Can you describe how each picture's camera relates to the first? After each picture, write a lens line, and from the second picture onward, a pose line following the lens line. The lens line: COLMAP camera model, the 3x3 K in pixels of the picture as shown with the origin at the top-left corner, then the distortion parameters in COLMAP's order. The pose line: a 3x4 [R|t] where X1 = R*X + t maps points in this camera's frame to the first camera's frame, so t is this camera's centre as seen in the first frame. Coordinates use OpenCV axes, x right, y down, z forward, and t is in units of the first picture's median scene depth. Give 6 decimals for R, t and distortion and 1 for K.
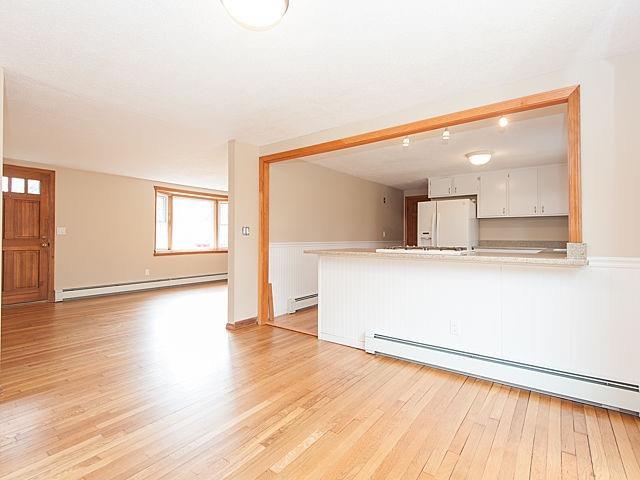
lens RADIAL K [[318.1, 0, 323.0], [0, 318.1, 235.0], [0, 0, 1]] dist [0.029846, -0.020270]
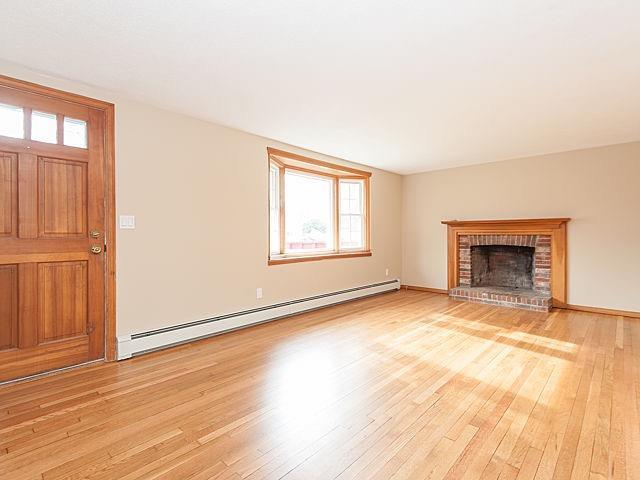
lens RADIAL K [[318.1, 0, 323.0], [0, 318.1, 235.0], [0, 0, 1]] dist [0.029846, -0.020270]
pose [[0.994070, -0.005654, -0.108593, -0.461777], [0.006980, 0.999906, 0.011841, 0.004333], [0.108515, -0.012529, 0.994016, 0.541034]]
